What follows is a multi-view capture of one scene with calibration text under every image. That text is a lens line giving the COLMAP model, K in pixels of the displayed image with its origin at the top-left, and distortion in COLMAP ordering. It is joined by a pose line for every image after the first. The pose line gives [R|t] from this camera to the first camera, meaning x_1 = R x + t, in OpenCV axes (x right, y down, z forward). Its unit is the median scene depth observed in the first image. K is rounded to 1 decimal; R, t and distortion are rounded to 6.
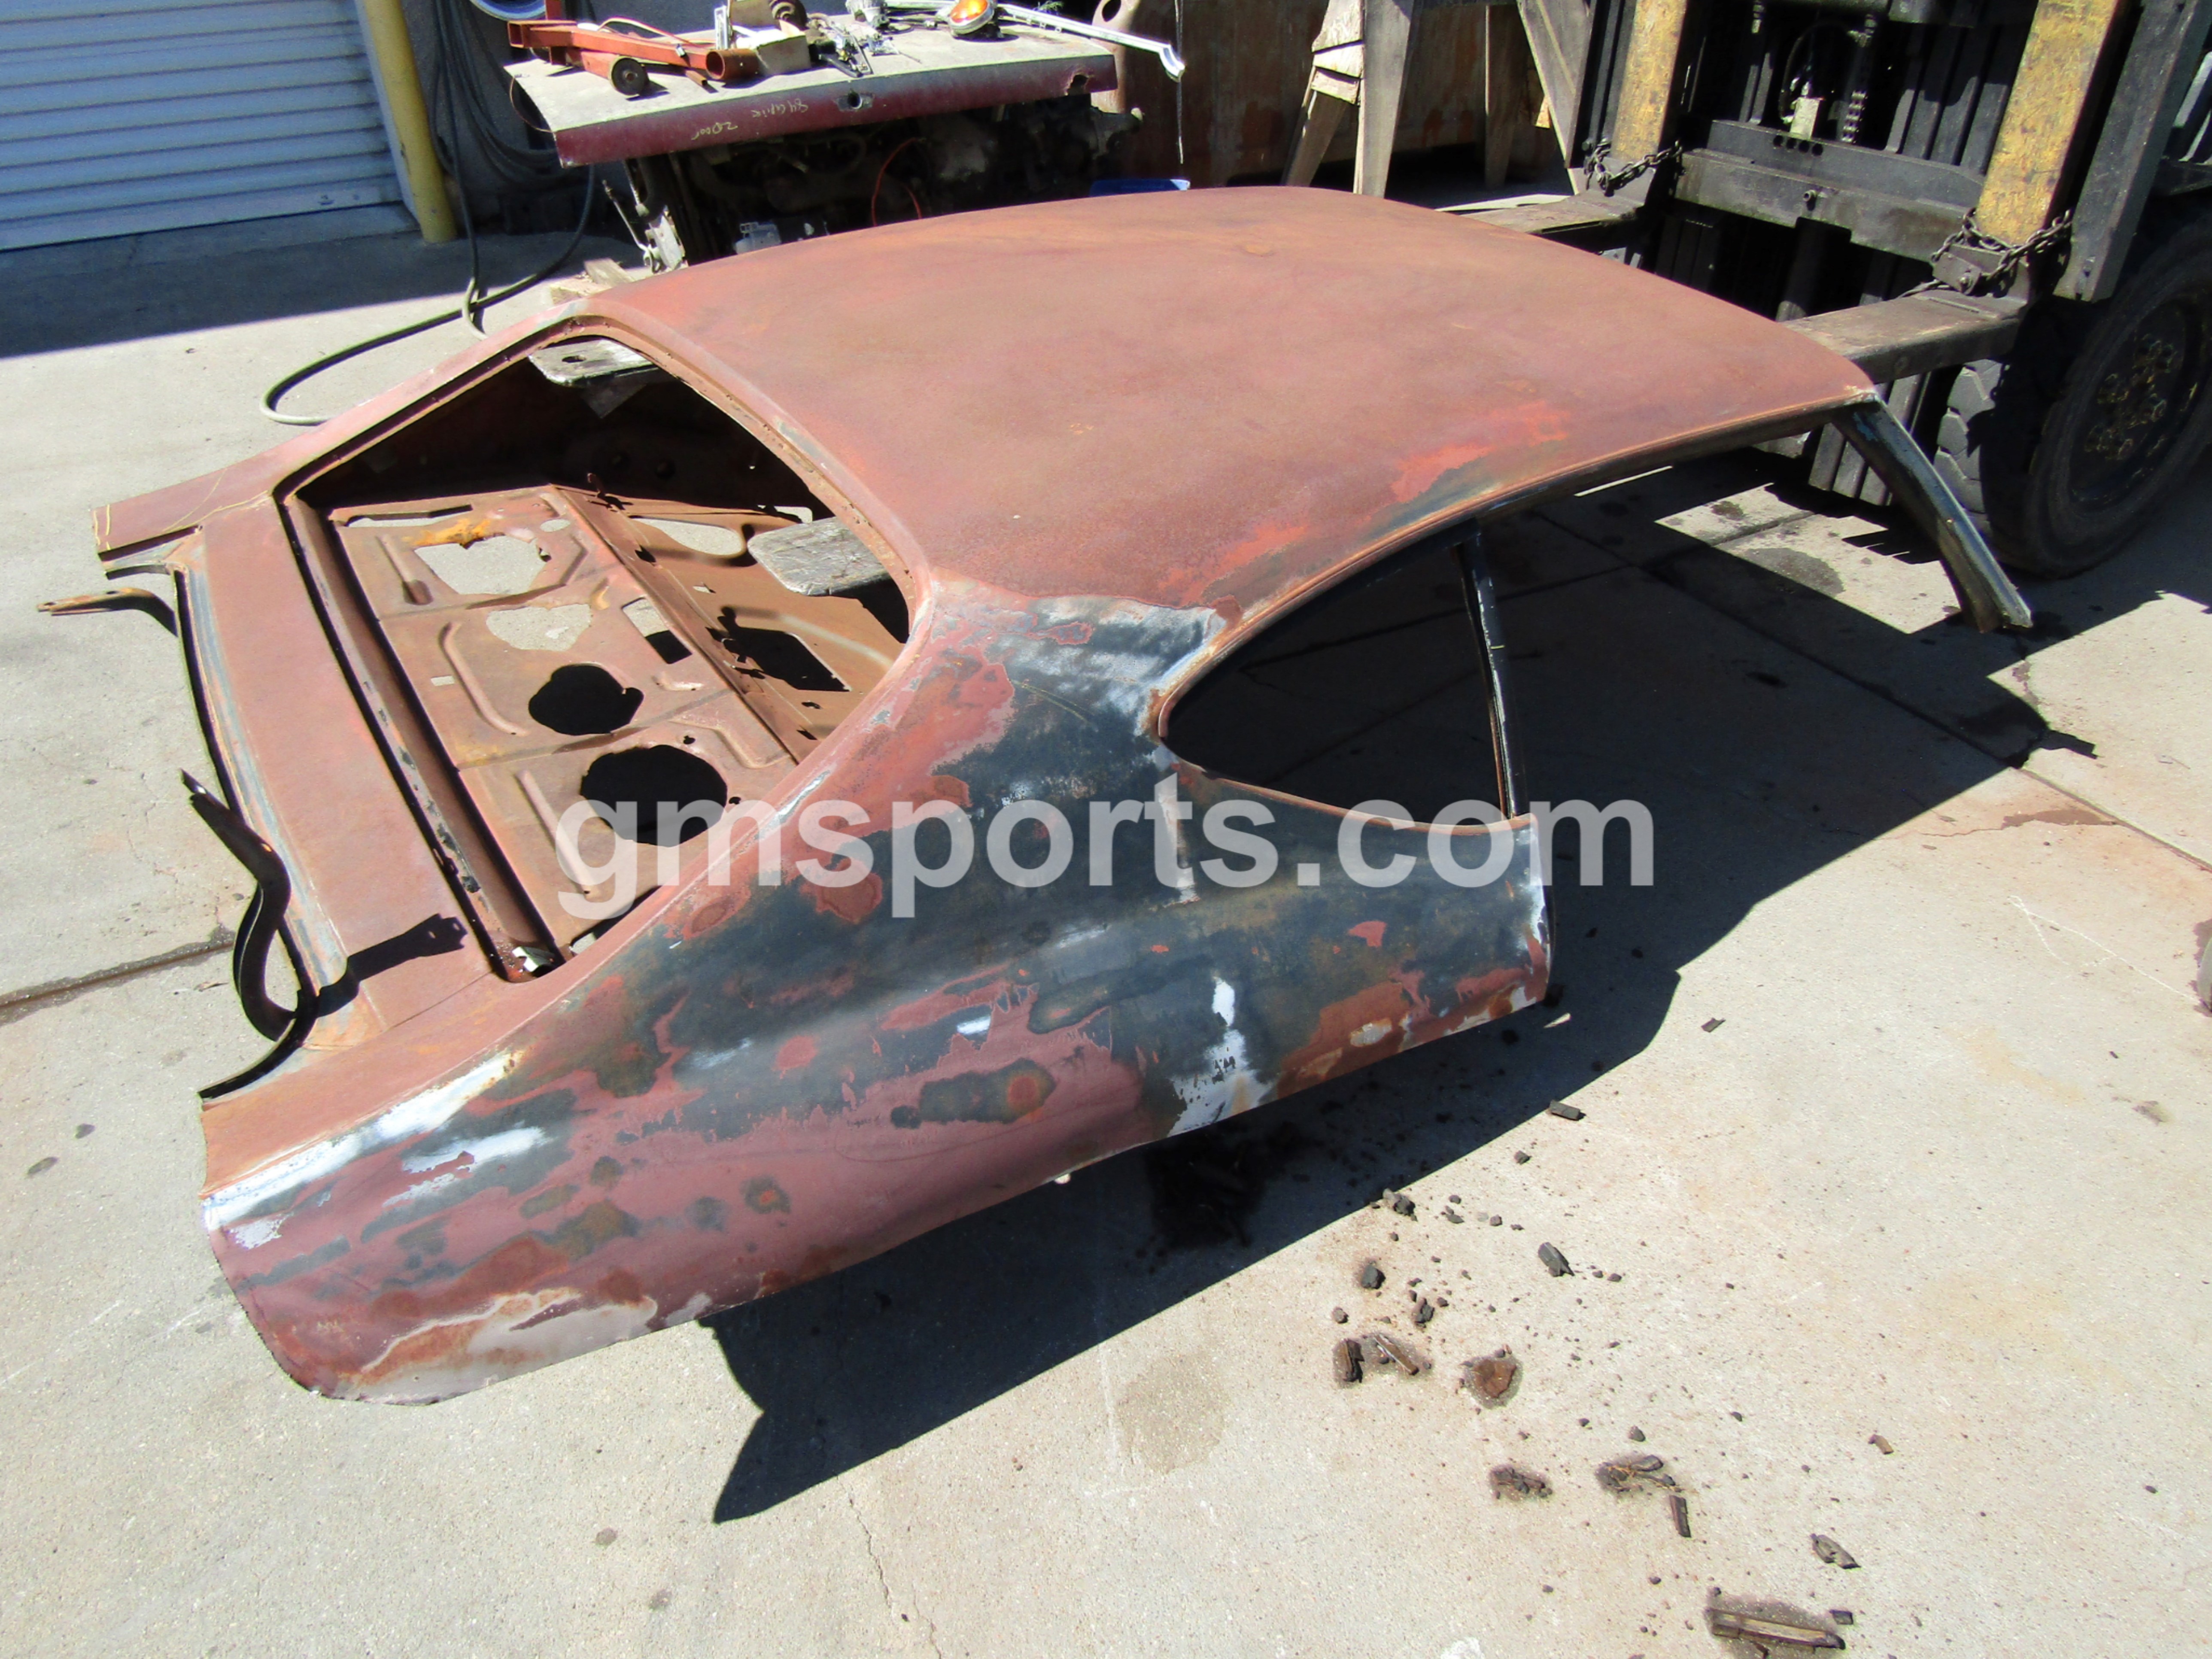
lens RADIAL K [[1577.3, 0, 1107.3], [0, 1577.3, 841.4], [0, 0, 1]] dist [-0.003223, -0.003514]
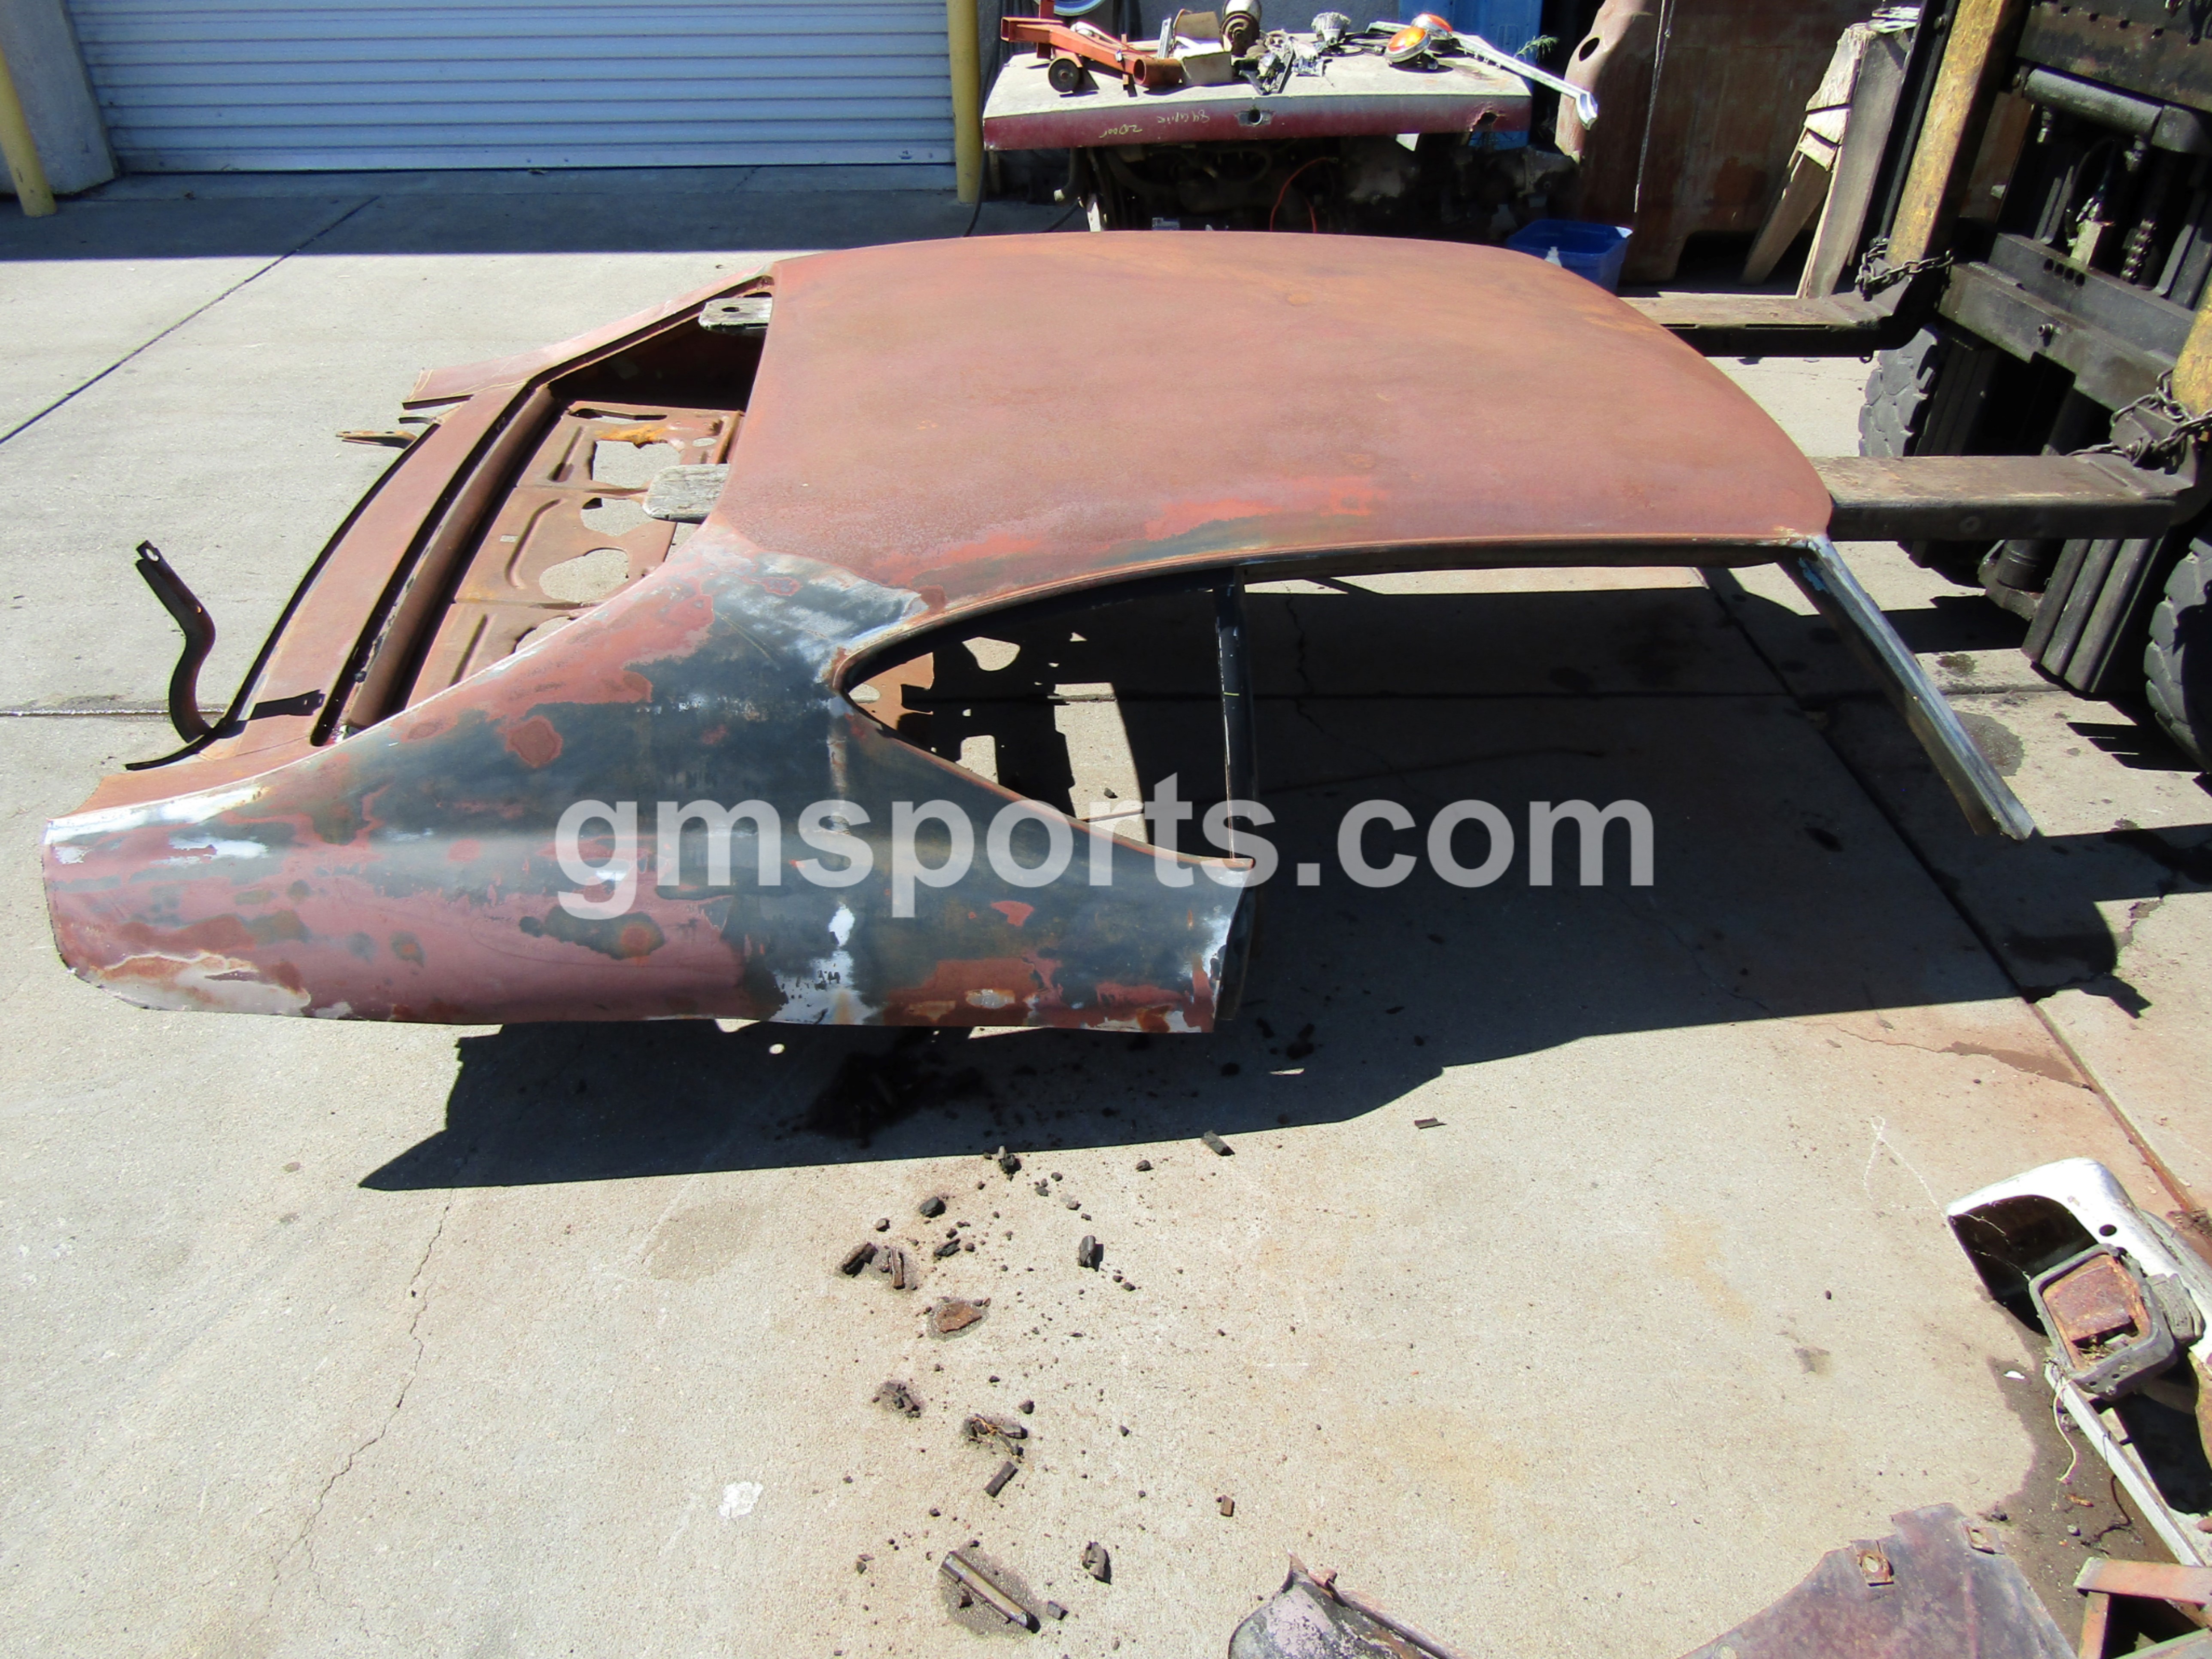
lens RADIAL K [[1577.3, 0, 1105.5], [0, 1577.3, 847.8], [0, 0, 1]] dist [-0.003223, -0.003514]
pose [[0.896338, 0.262526, -0.357292, 0.453718], [-0.260464, 0.963925, 0.054836, -0.047184], [0.358798, 0.043910, 0.932382, -0.009100]]
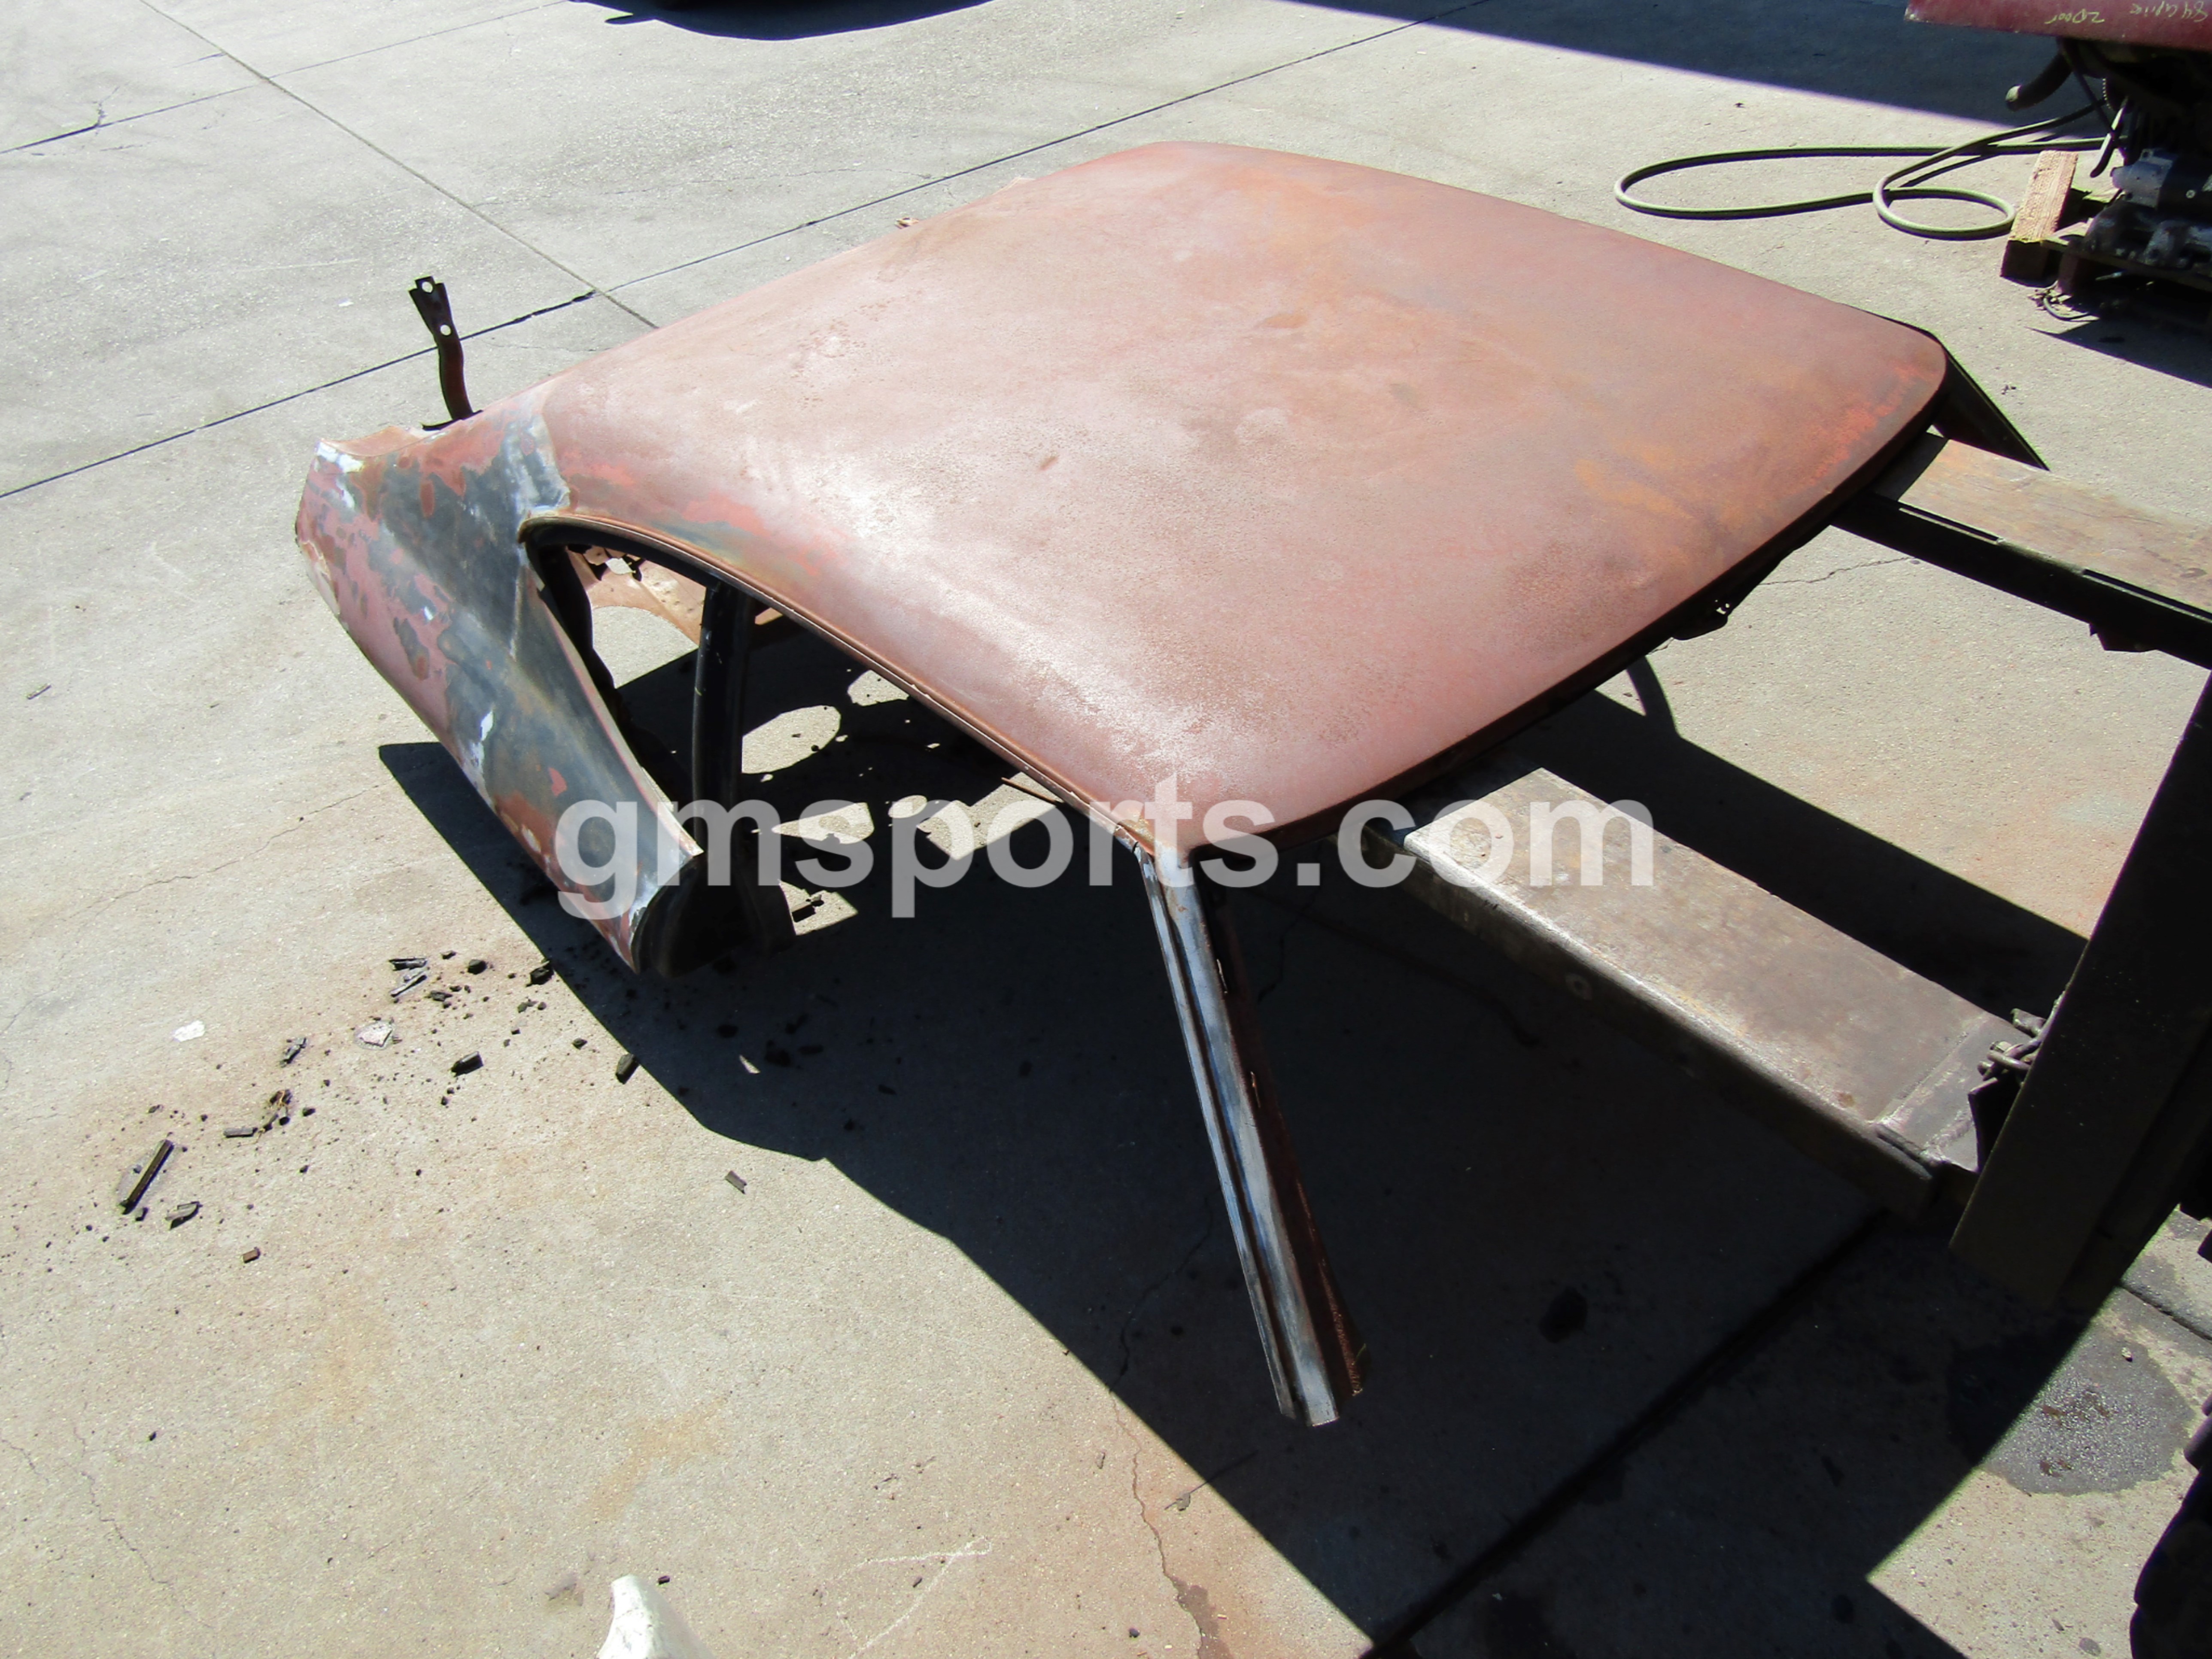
lens RADIAL K [[1577.3, 0, 1098.0], [0, 1577.3, 826.4], [0, 0, 1]] dist [-0.003223, -0.003514]
pose [[0.144624, 0.627341, -0.765197, 0.906900], [-0.474516, 0.722575, 0.502713, -0.563989], [0.868285, 0.290394, 0.402186, 0.656499]]
